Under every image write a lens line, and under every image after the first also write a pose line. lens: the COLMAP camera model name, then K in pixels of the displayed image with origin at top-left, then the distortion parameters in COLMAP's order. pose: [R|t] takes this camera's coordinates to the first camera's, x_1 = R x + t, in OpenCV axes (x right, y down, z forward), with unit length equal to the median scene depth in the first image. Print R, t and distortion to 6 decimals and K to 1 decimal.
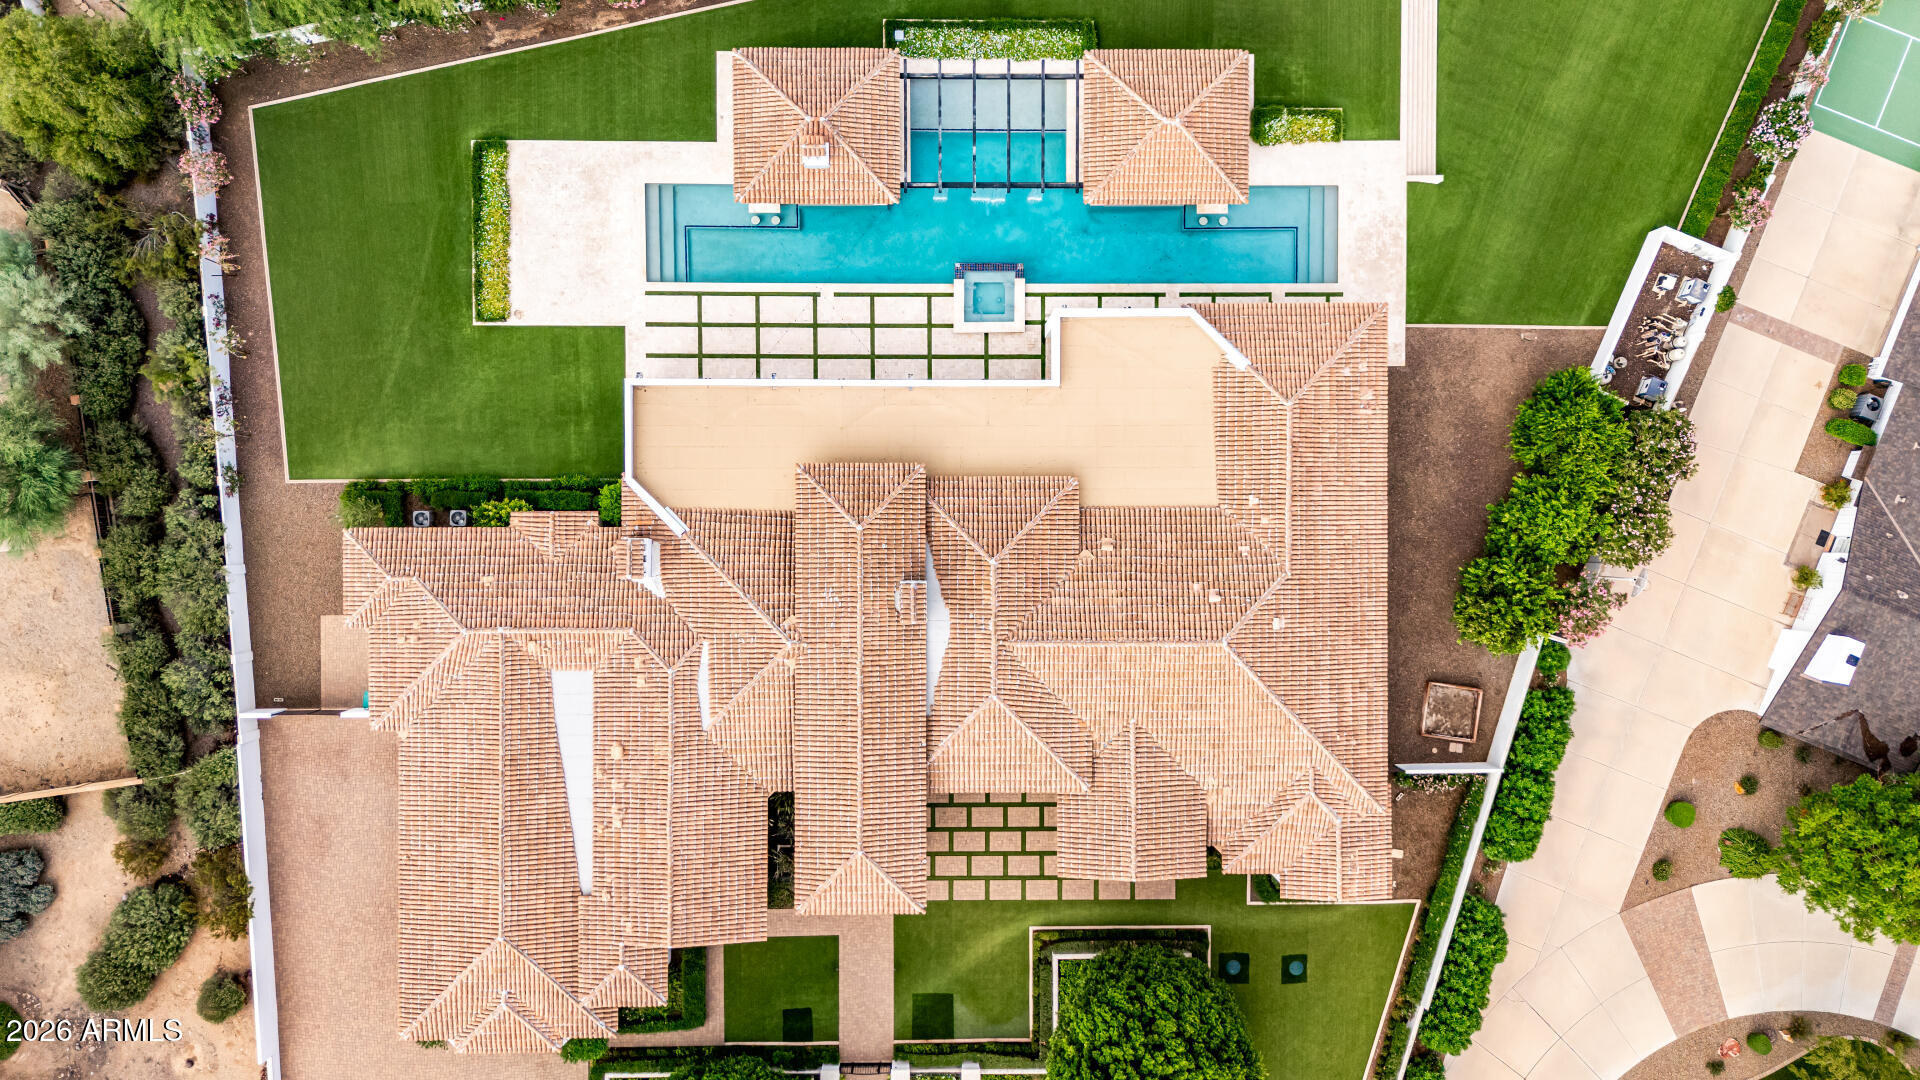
lens RADIAL K [[1415.8, 0, 960.0], [0, 1415.8, 540.0], [0, 0, 1]] dist [0.068833, -0.054175]
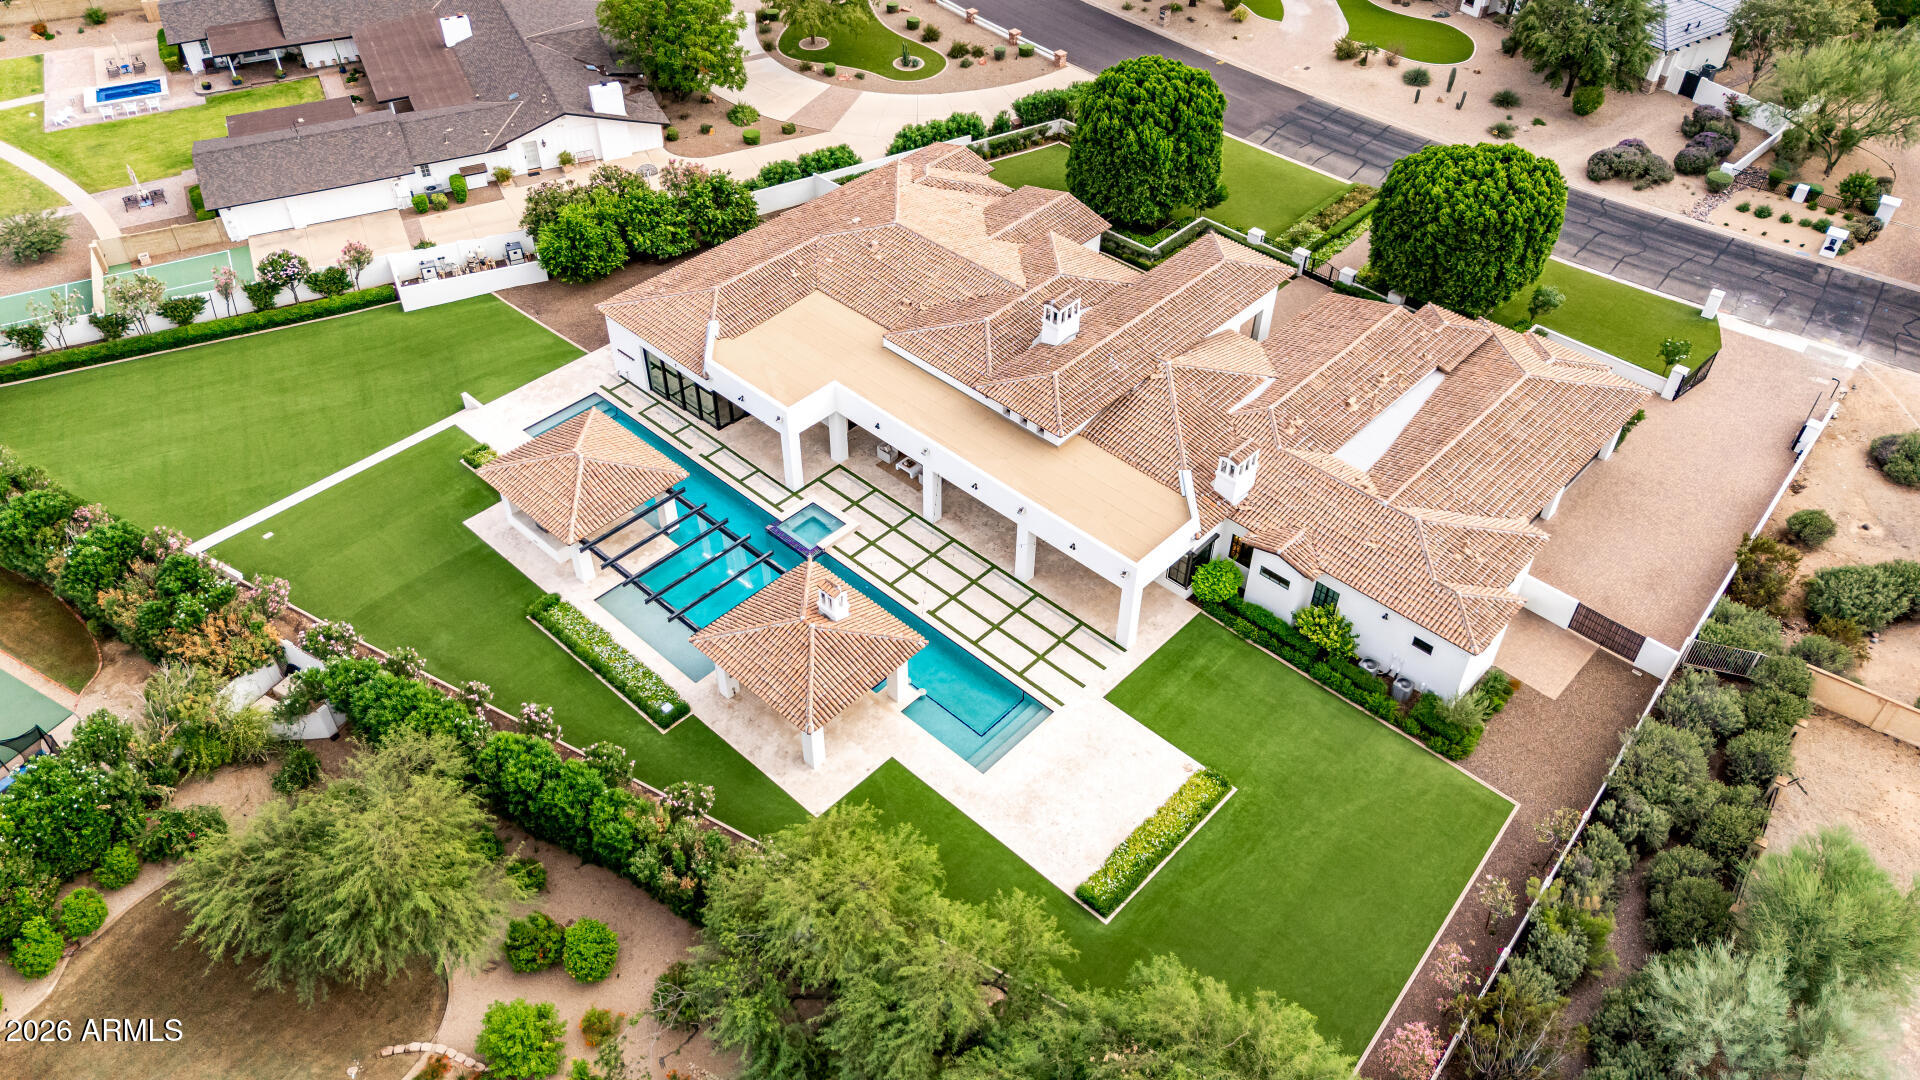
lens RADIAL K [[1415.8, 0, 960.0], [0, 1415.8, 540.0], [0, 0, 1]] dist [0.068833, -0.054175]
pose [[-0.728375, -0.490025, 0.478901, -0.558153], [0.684729, -0.495240, 0.534681, -0.655375], [-0.024836, 0.717365, 0.696254, 0.288005]]
